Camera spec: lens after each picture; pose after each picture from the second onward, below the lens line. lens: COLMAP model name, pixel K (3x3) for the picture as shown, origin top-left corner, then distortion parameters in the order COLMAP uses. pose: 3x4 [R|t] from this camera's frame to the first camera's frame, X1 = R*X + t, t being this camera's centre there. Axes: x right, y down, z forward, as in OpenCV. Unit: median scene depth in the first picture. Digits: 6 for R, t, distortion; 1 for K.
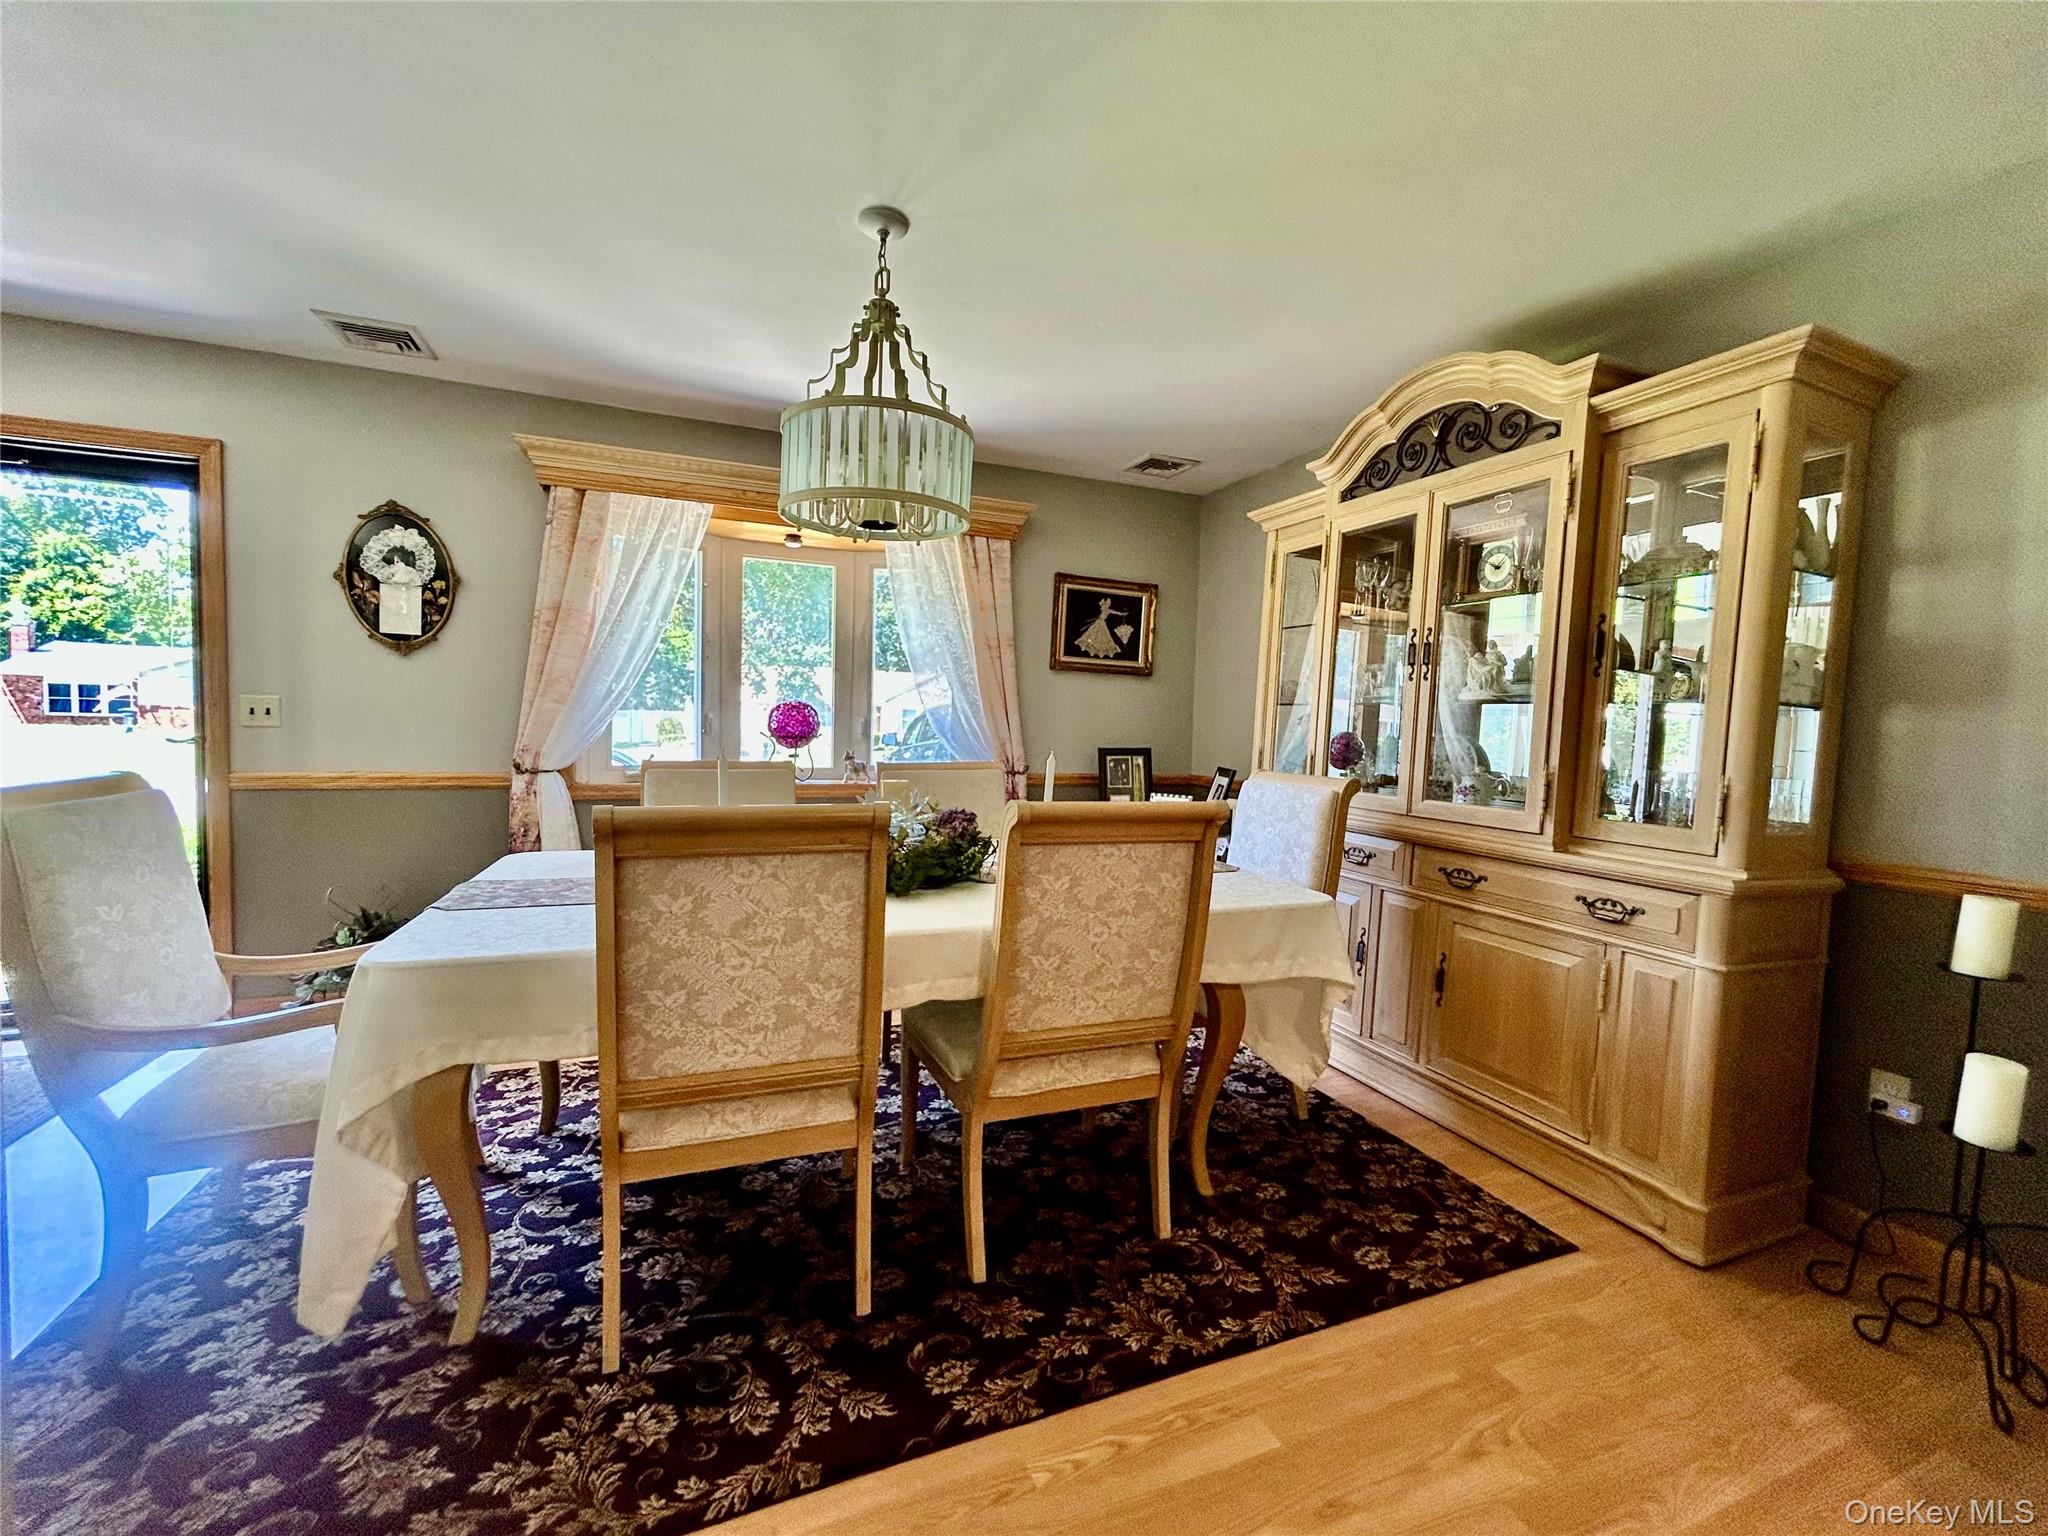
lens RADIAL K [[831.7, 0, 1028.4], [0, 831.7, 764.0], [0, 0, 1]] dist [-0.002482, -0.000206]
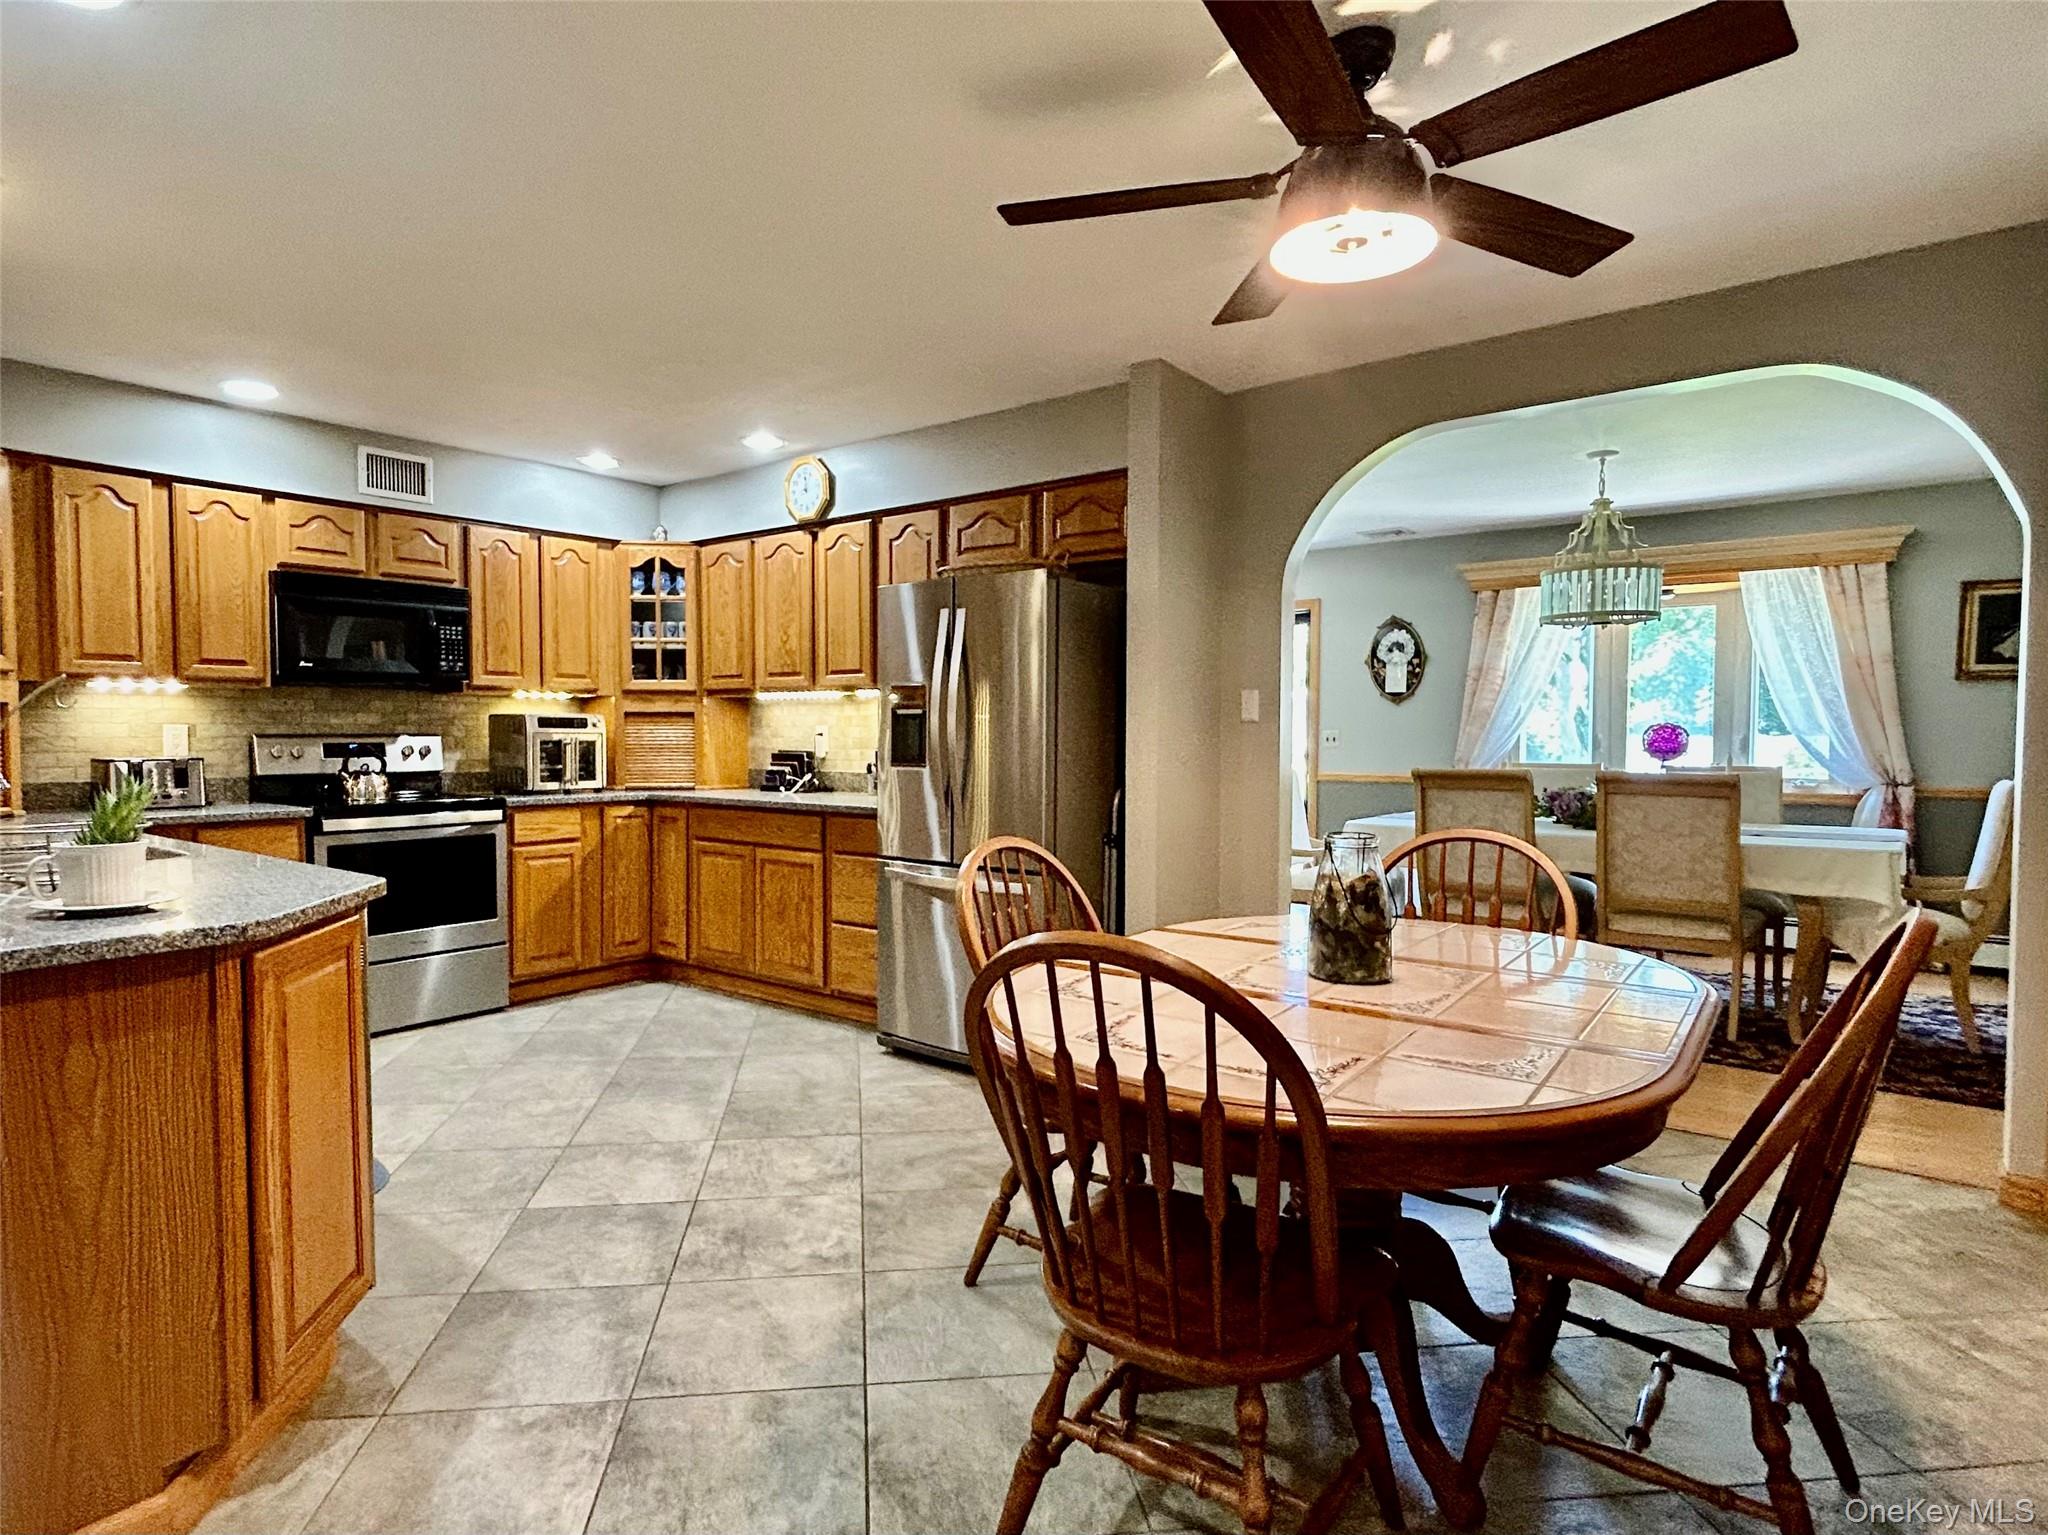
lens RADIAL K [[1102.4, 0, 970.9], [0, 1102.4, 773.3], [0, 0, 1]] dist [0.001680, 0.000668]
pose [[0.473628, 0.004970, -0.880711, 0.819938], [-0.034625, 0.999316, -0.012982, 0.069351], [0.880044, 0.036644, 0.473476, -0.828701]]
